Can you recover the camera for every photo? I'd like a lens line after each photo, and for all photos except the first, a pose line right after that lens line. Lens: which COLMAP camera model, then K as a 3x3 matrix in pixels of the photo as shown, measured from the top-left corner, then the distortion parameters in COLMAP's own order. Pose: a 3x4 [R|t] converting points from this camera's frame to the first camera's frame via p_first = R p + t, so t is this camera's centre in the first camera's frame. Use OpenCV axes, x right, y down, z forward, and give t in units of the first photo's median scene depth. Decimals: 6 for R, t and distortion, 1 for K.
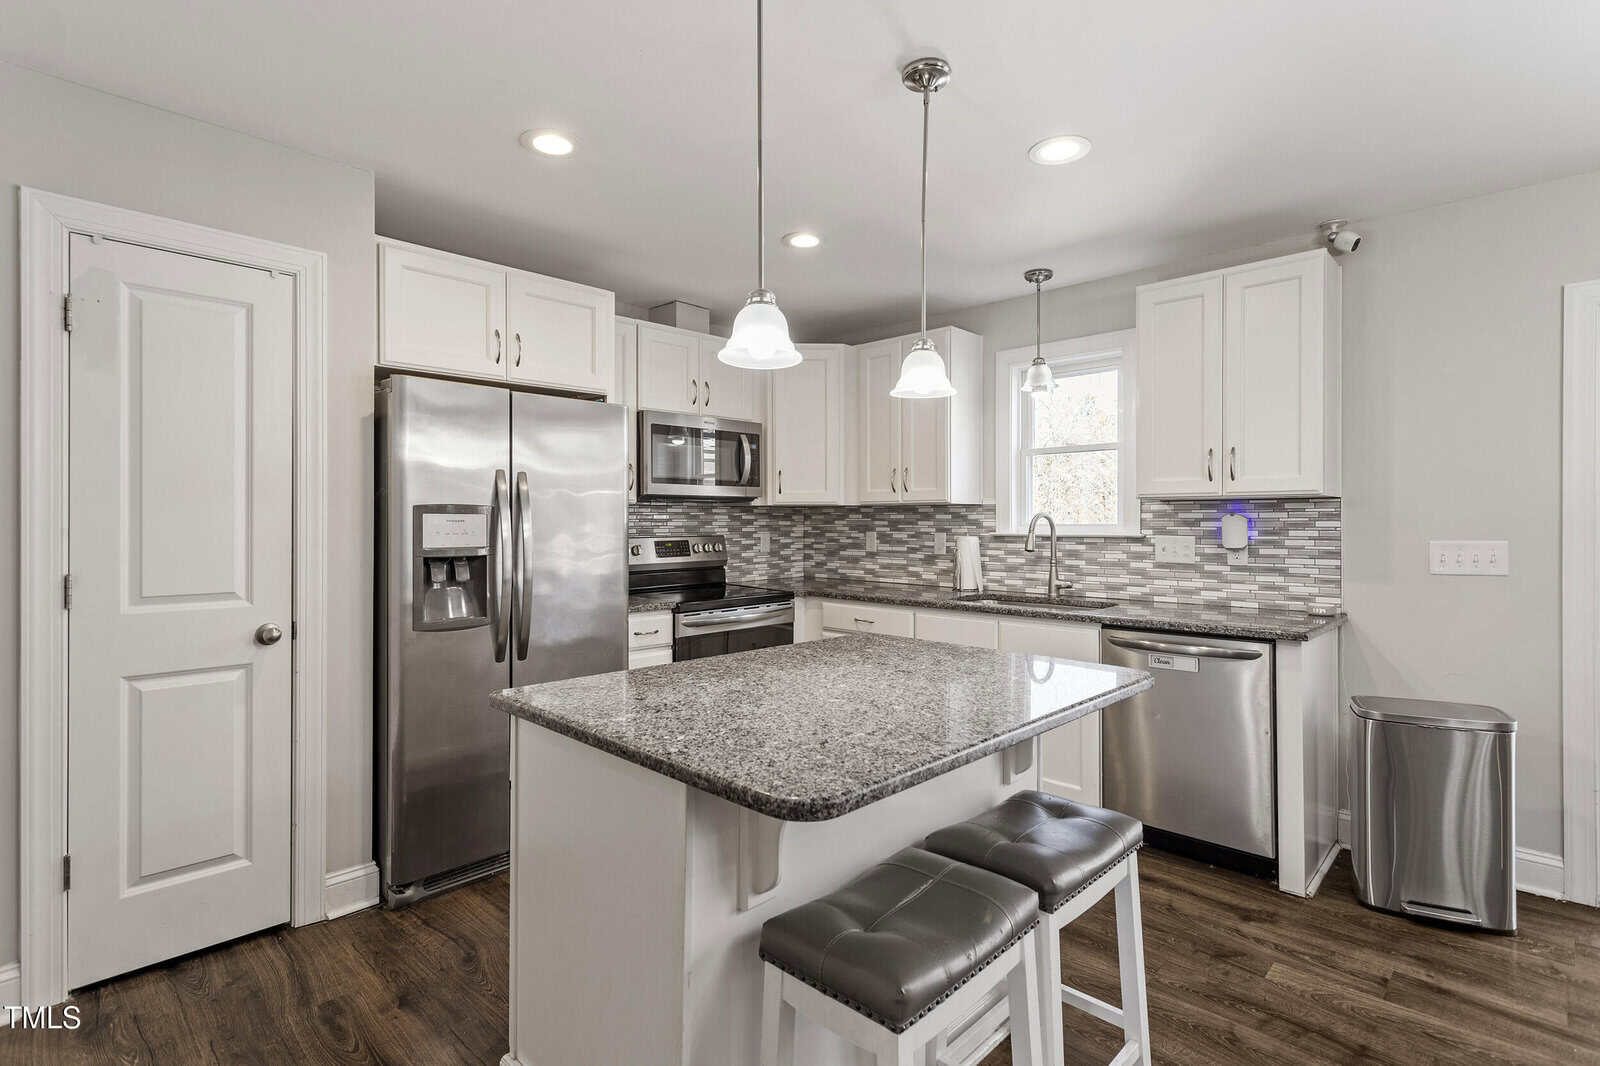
lens RADIAL K [[776.7, 0, 803.7], [0, 776.7, 525.2], [0, 0, 1]] dist [0.001573, 0.000004]
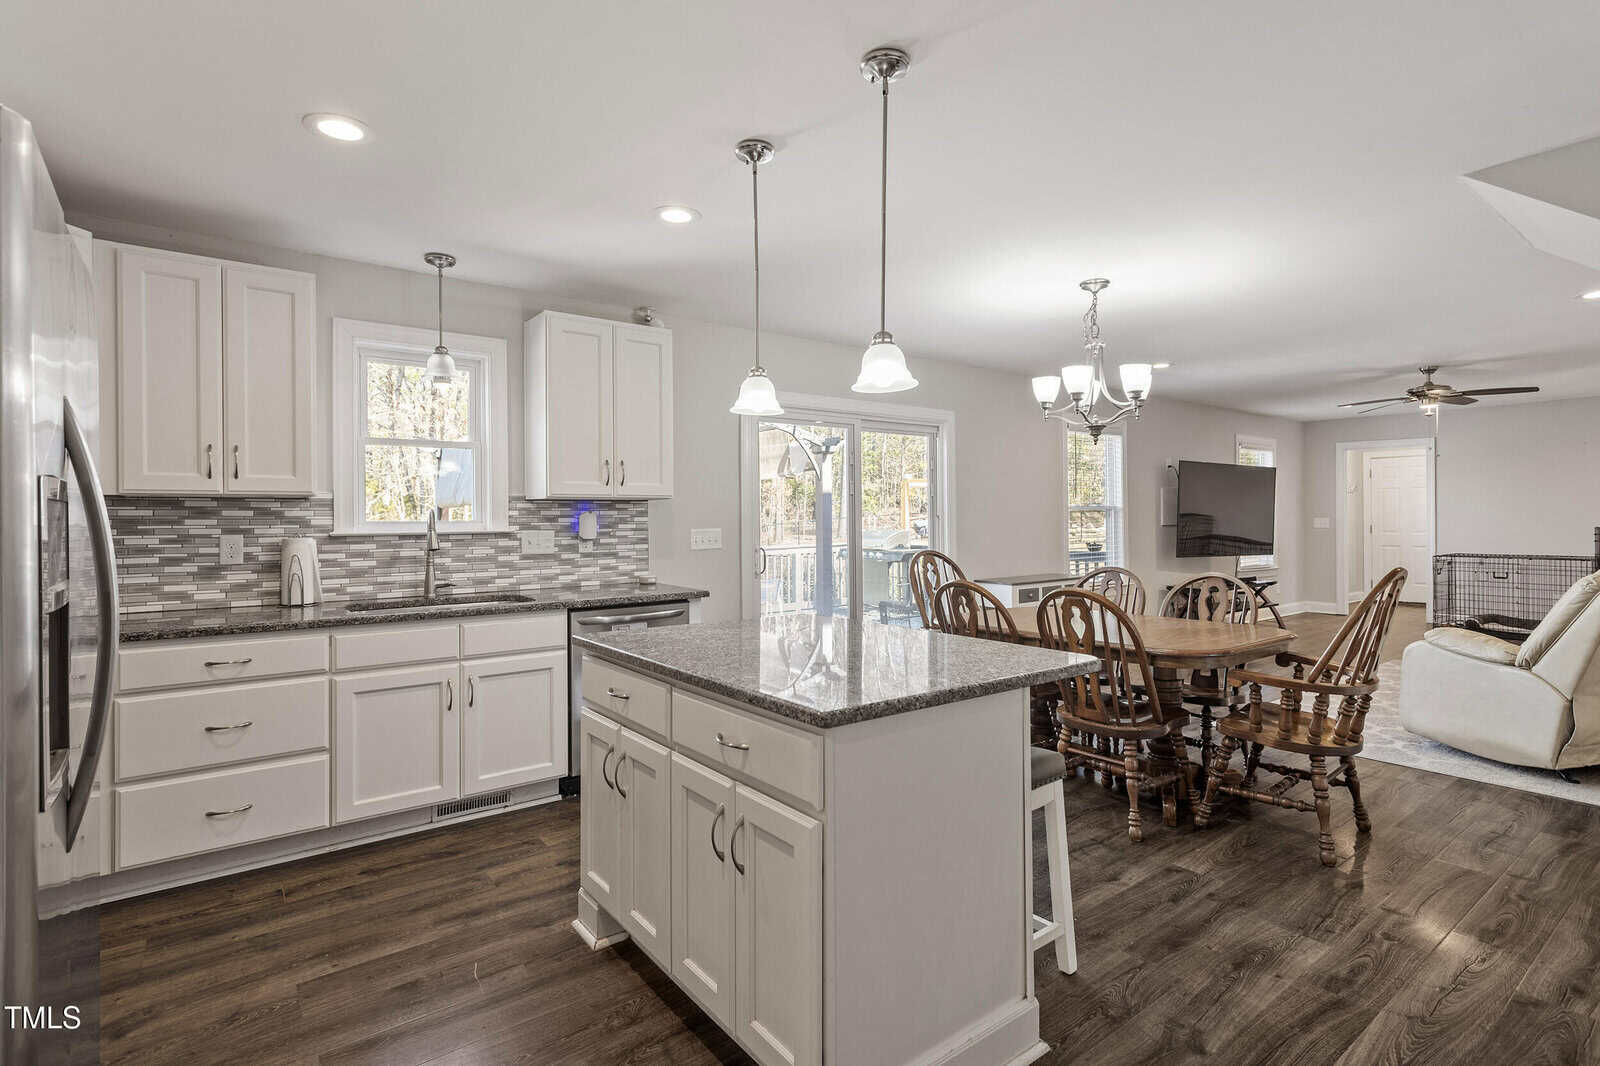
lens RADIAL K [[814.9, 0, 800.4], [0, 814.9, 521.0], [0, 0, 1]] dist [0.001017, 0.000379]
pose [[0.130714, -0.007489, 0.991392, -0.620265], [0.009022, 0.999939, 0.006364, -0.004270], [-0.991379, 0.008112, 0.130774, 0.426914]]
